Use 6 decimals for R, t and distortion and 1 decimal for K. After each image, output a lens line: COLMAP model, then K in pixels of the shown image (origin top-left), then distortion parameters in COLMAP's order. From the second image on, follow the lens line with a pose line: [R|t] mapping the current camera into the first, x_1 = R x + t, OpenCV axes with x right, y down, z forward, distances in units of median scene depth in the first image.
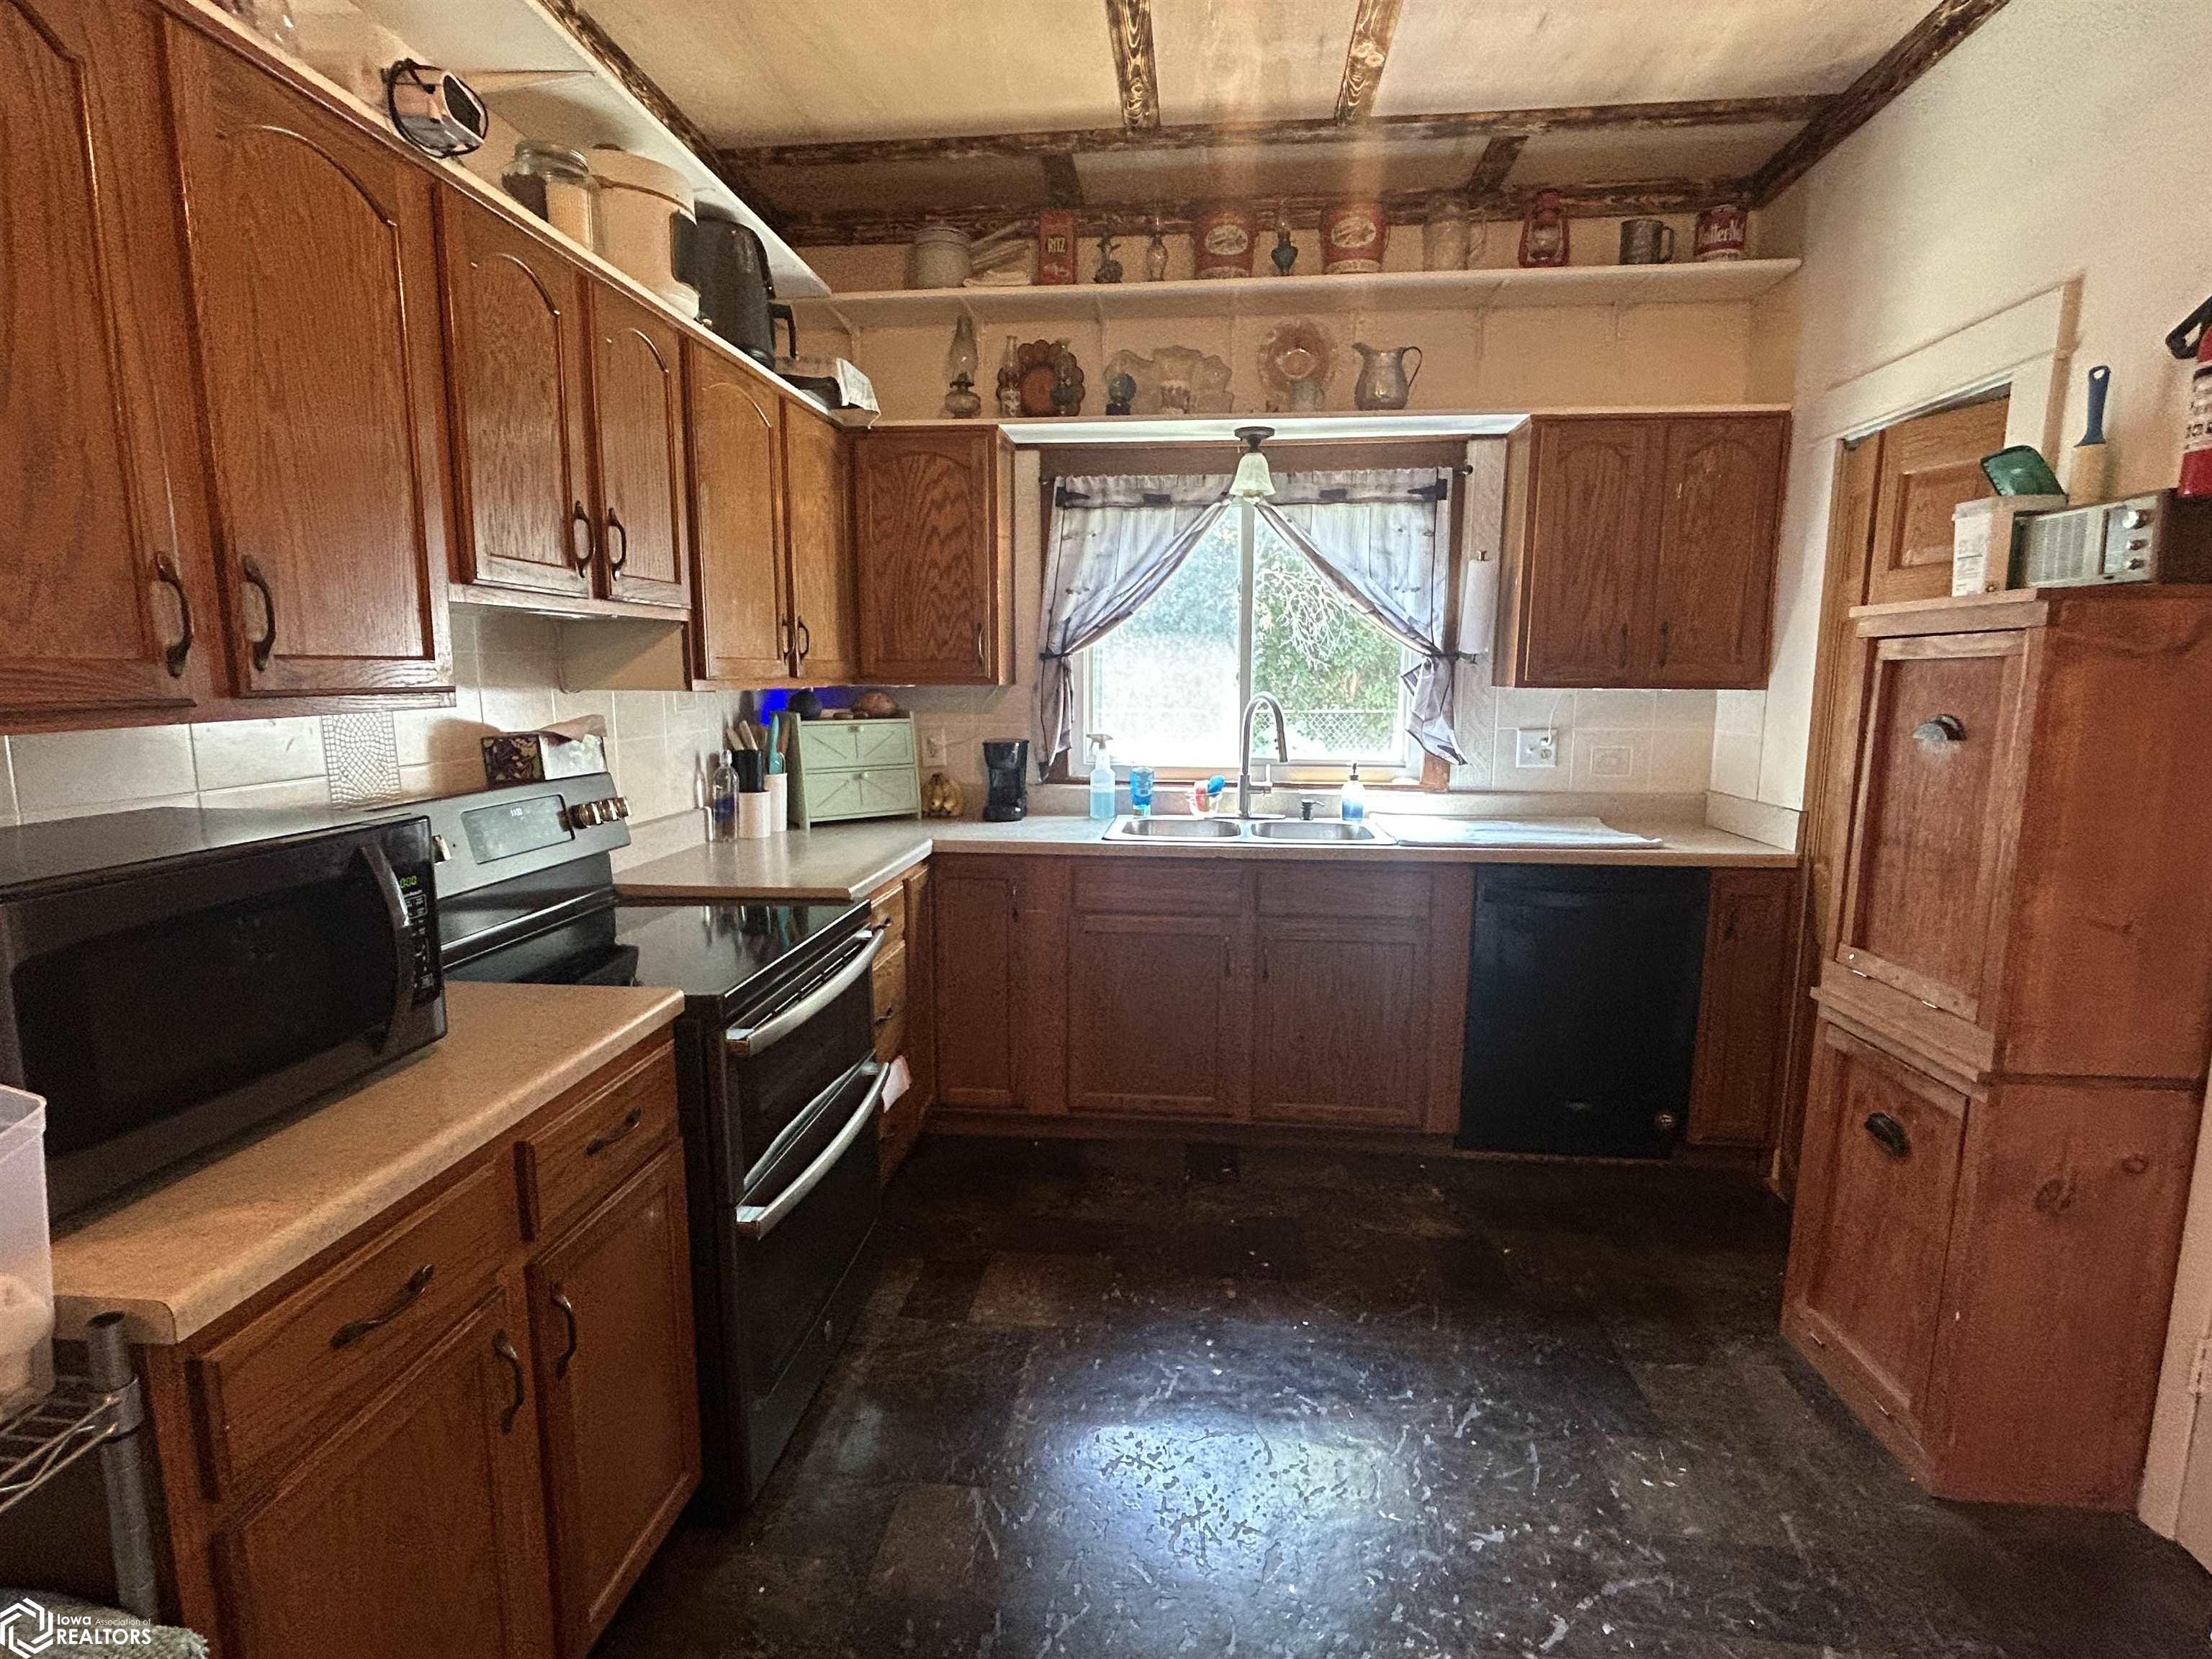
lens RADIAL K [[1113.8, 0, 1102.9], [0, 1113.8, 837.9], [0, 0, 1]] dist [-0.005374, 0.002862]
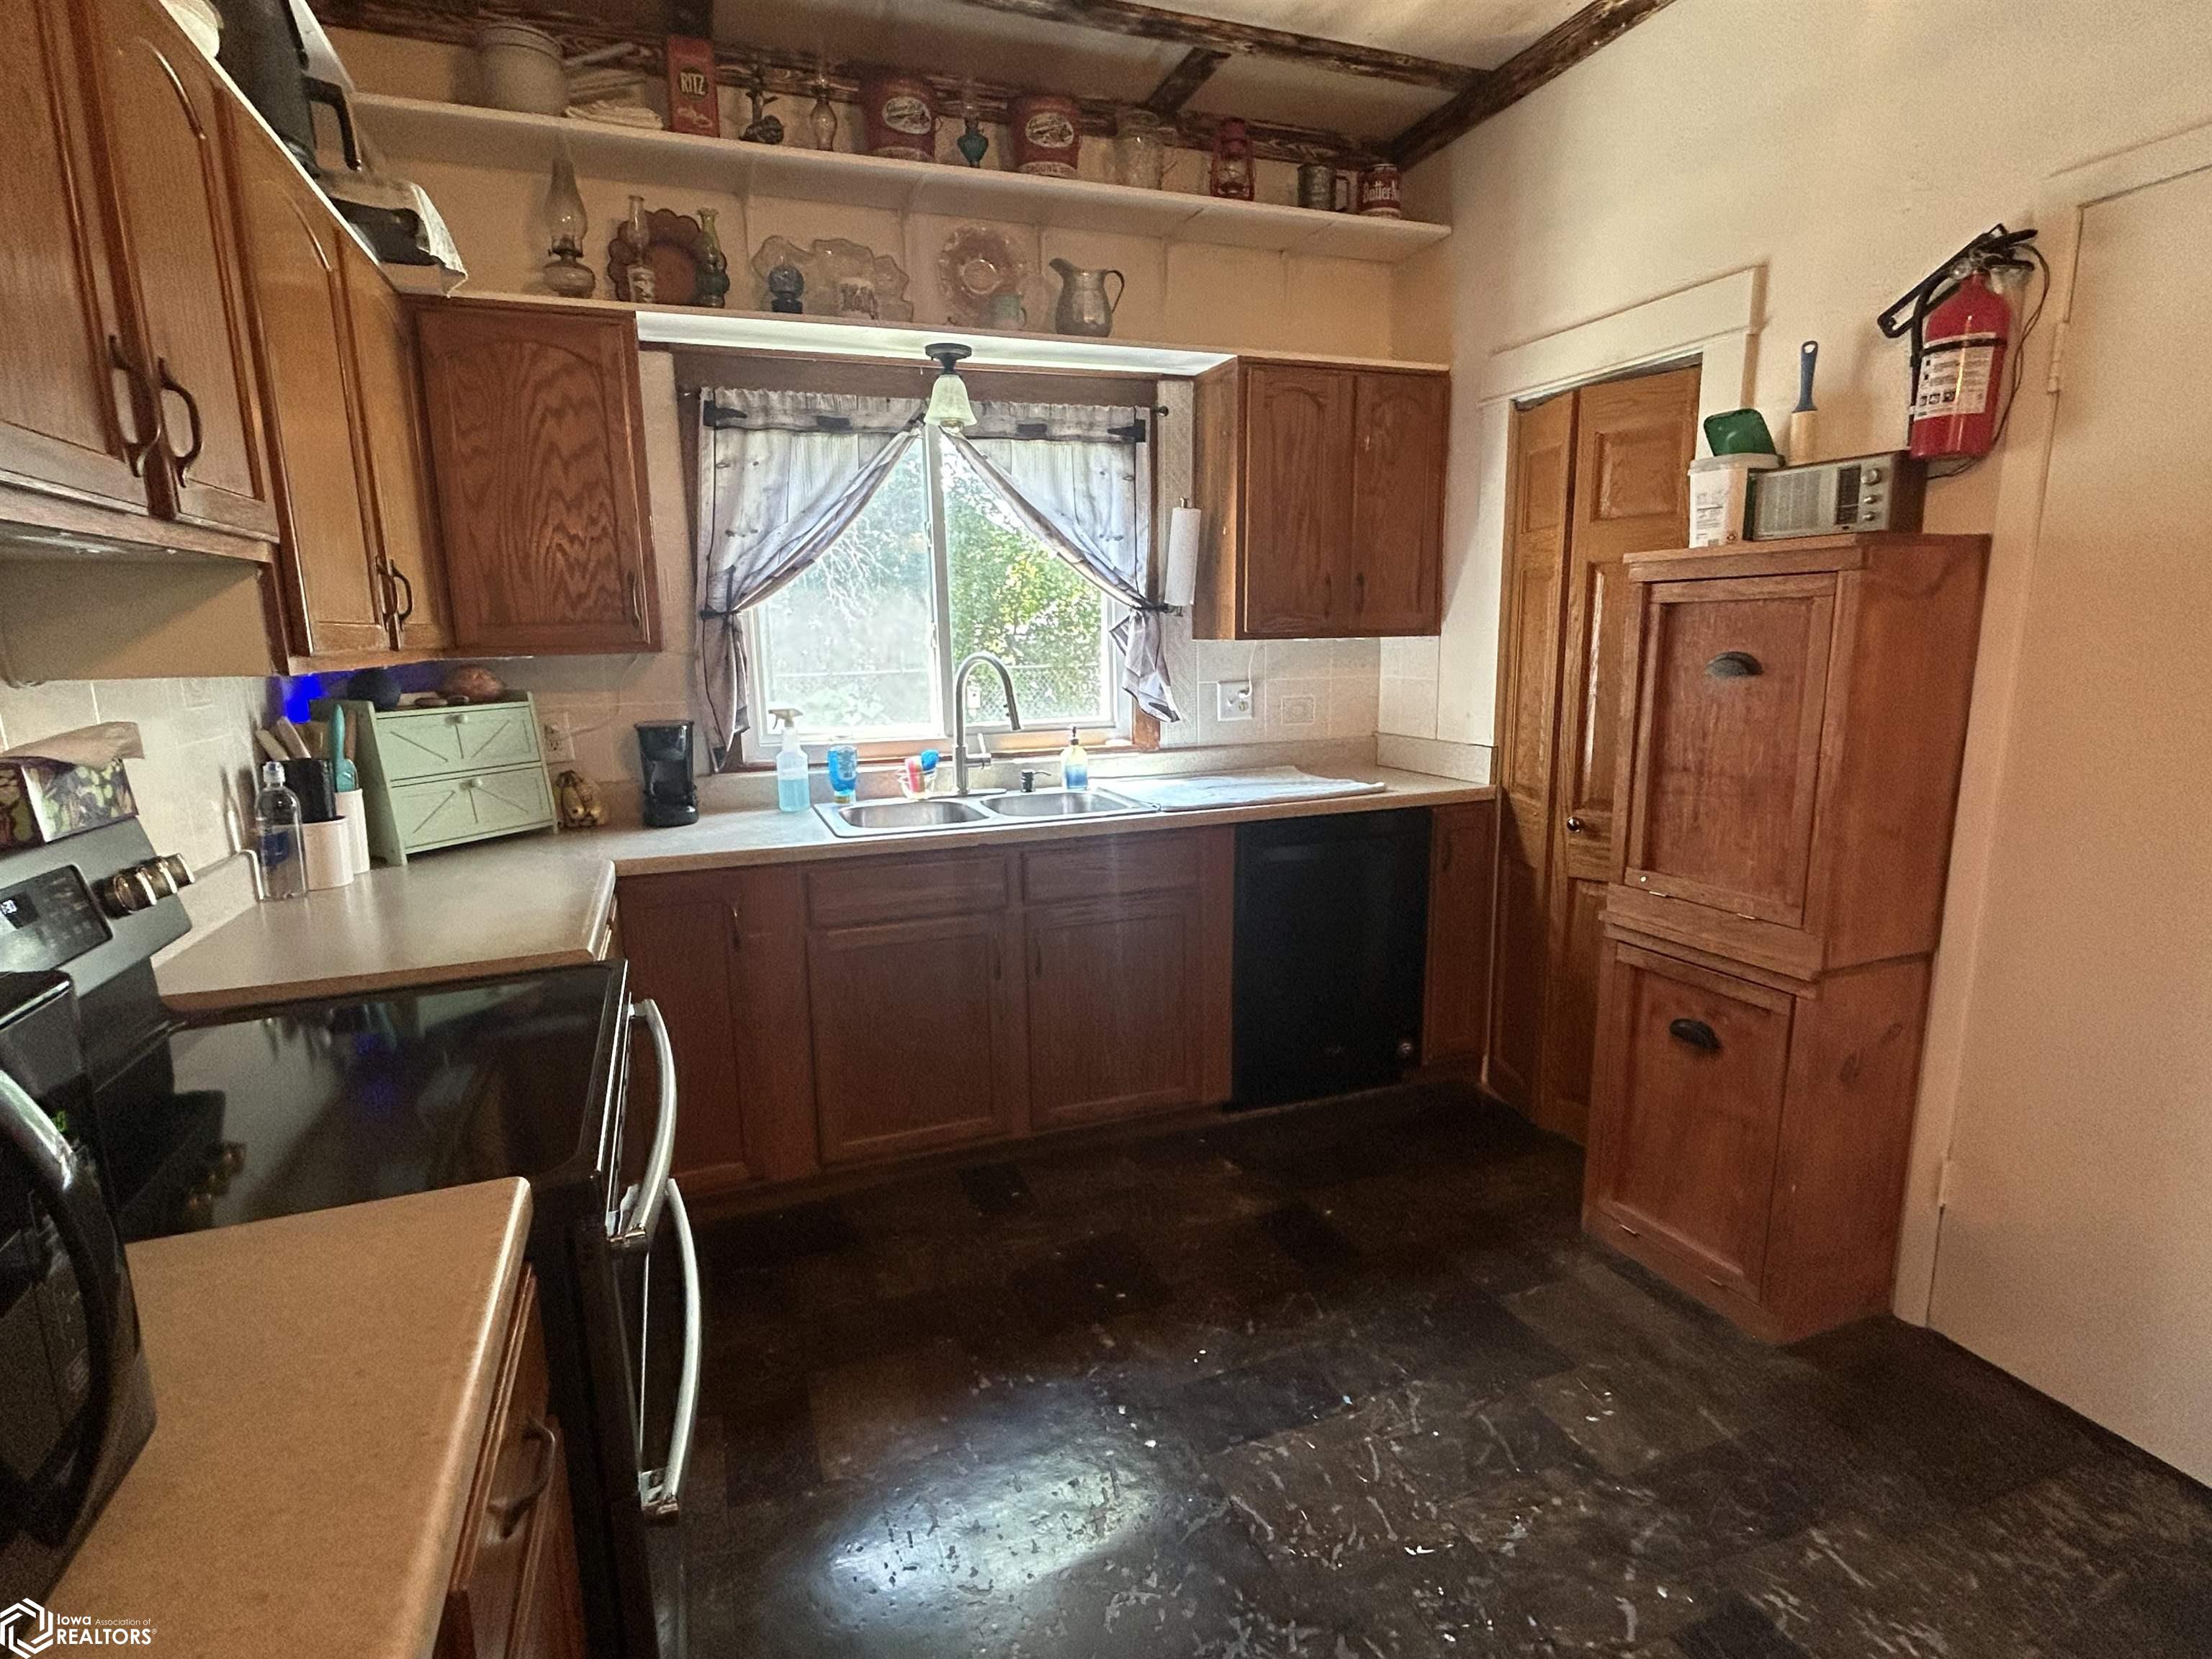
lens RADIAL K [[1113.8, 0, 1106.1], [0, 1113.8, 837.7], [0, 0, 1]] dist [-0.005374, 0.002862]
pose [[0.894980, -0.101858, 0.434323, -0.175752], [0.086327, 0.994726, 0.055396, -0.026080], [-0.437675, -0.012085, 0.899052, 0.170156]]
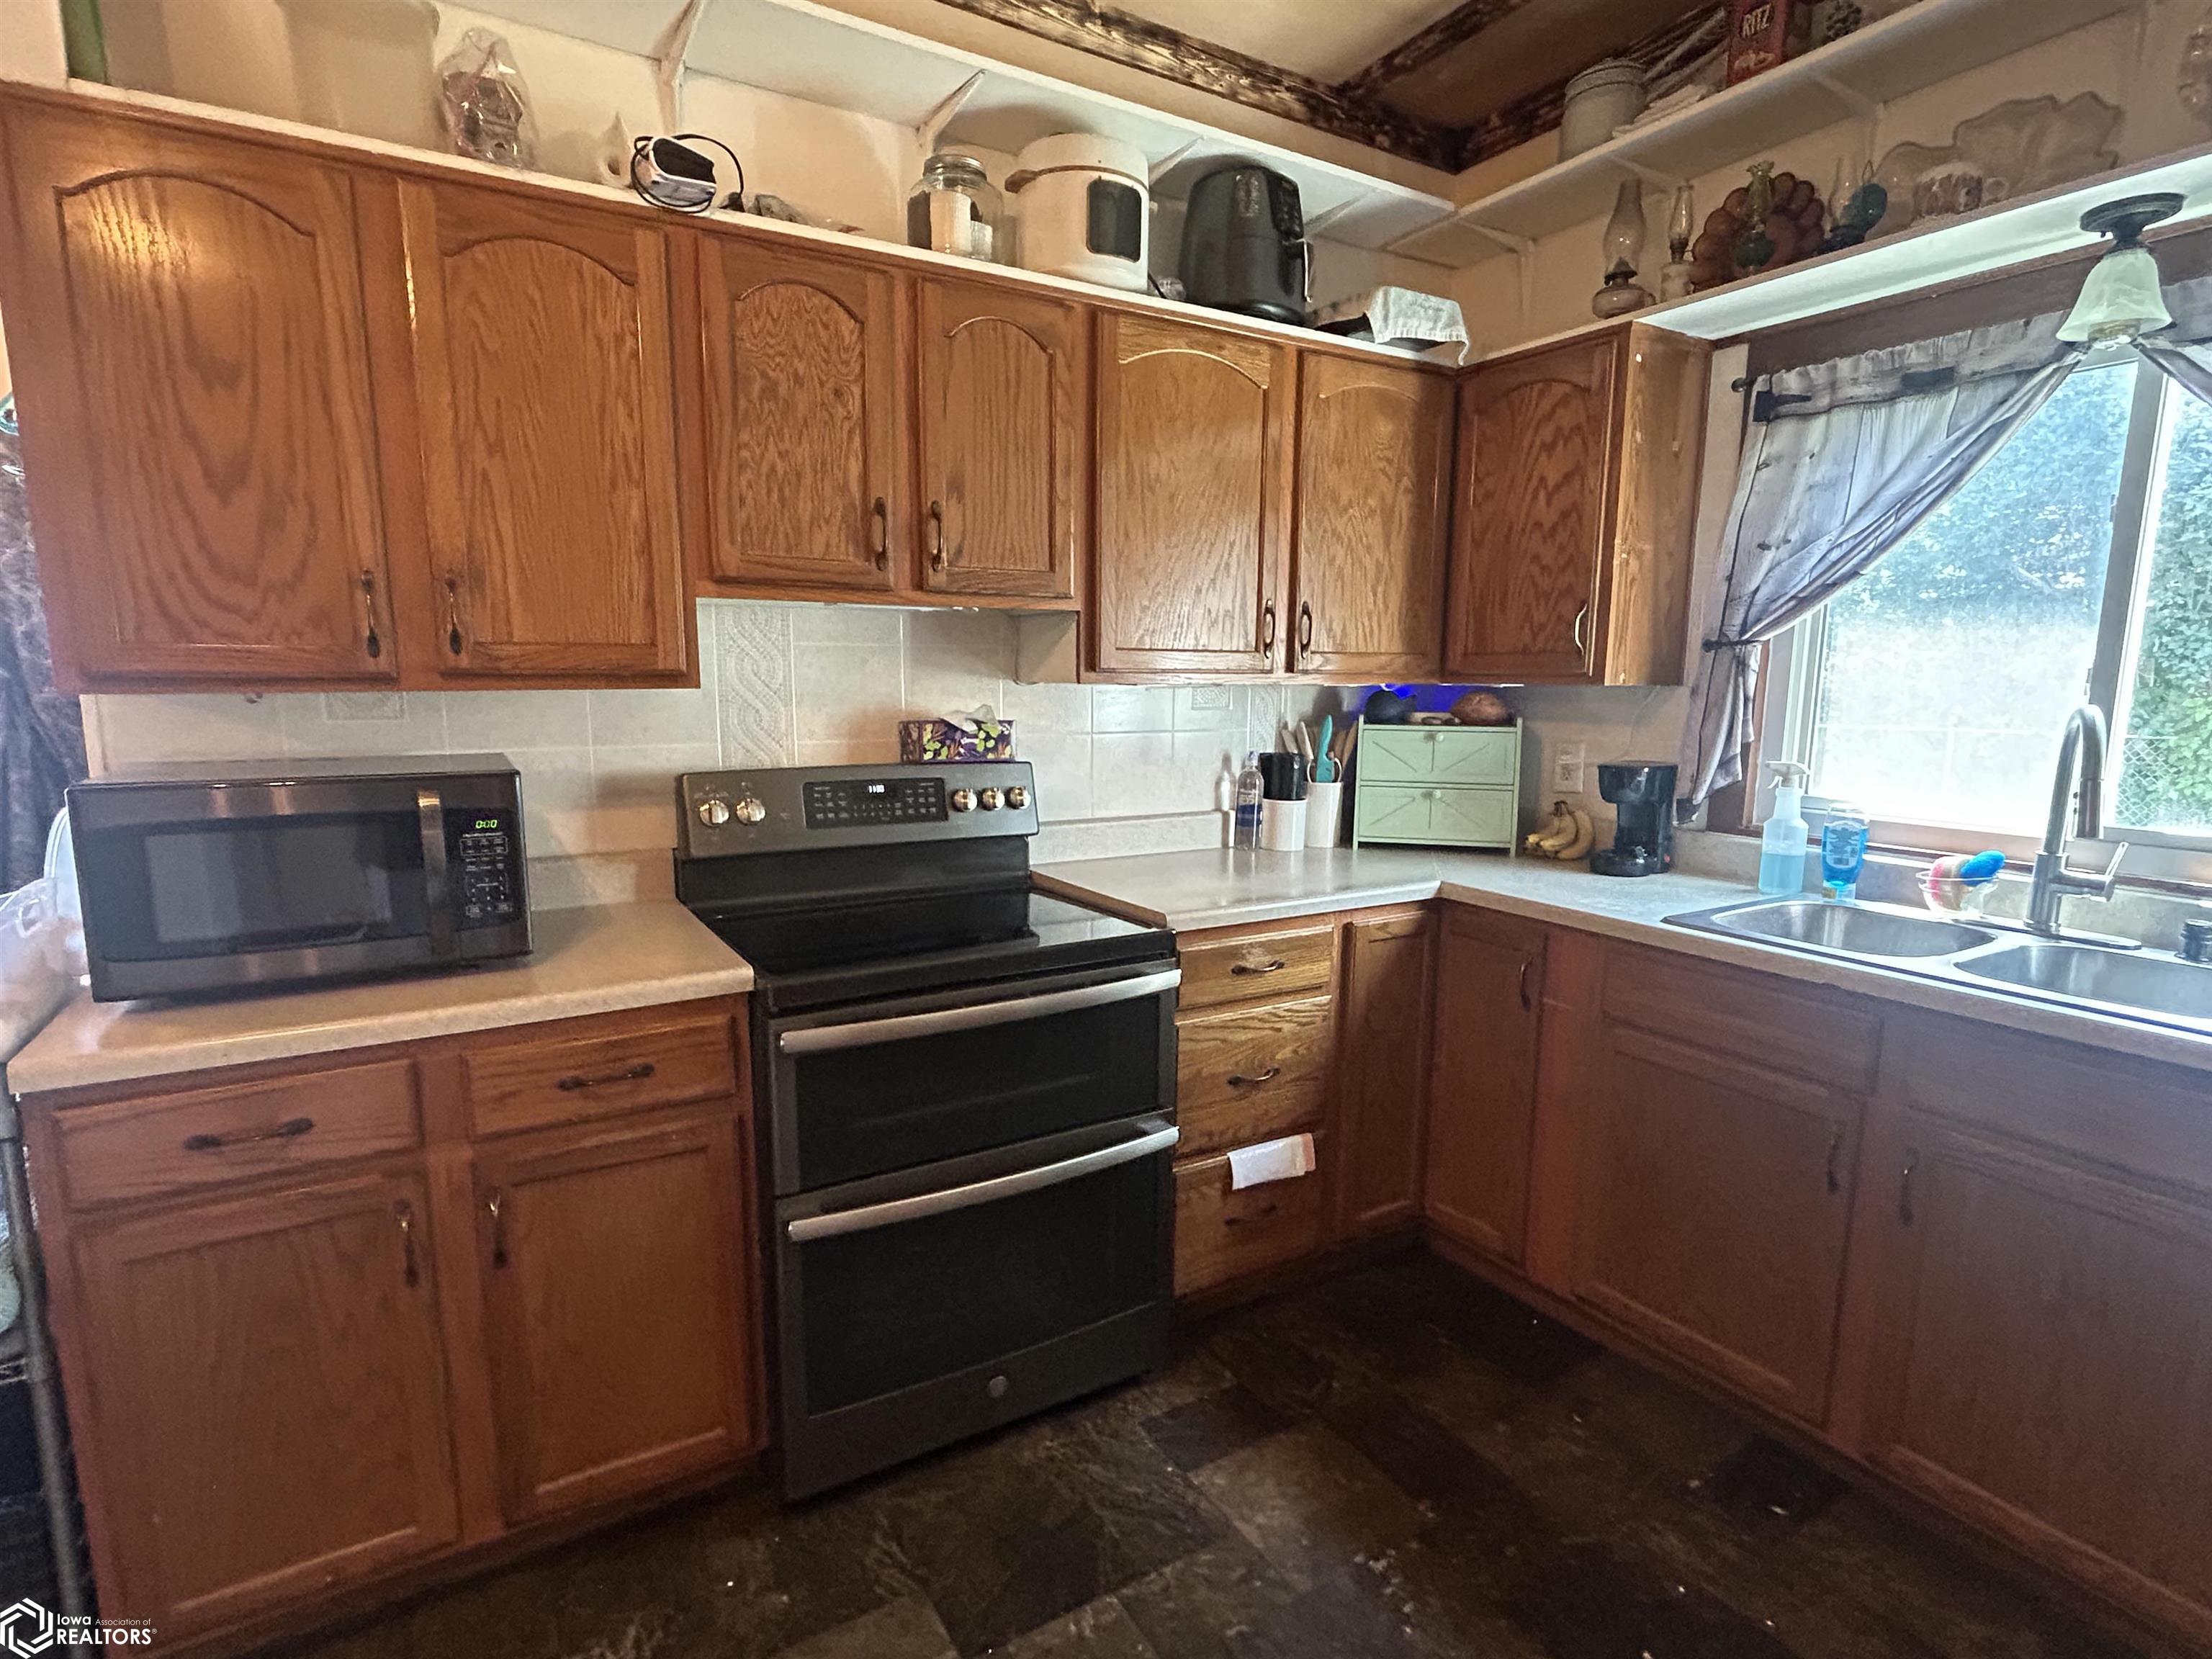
lens RADIAL K [[1113.8, 0, 1087.9], [0, 1113.8, 837.5], [0, 0, 1]] dist [-0.005374, 0.002862]
pose [[0.594984, 0.119397, -0.794820, 0.308045], [-0.124931, 0.990624, 0.055290, -0.039643], [0.793969, 0.066401, 0.604322, 0.320321]]
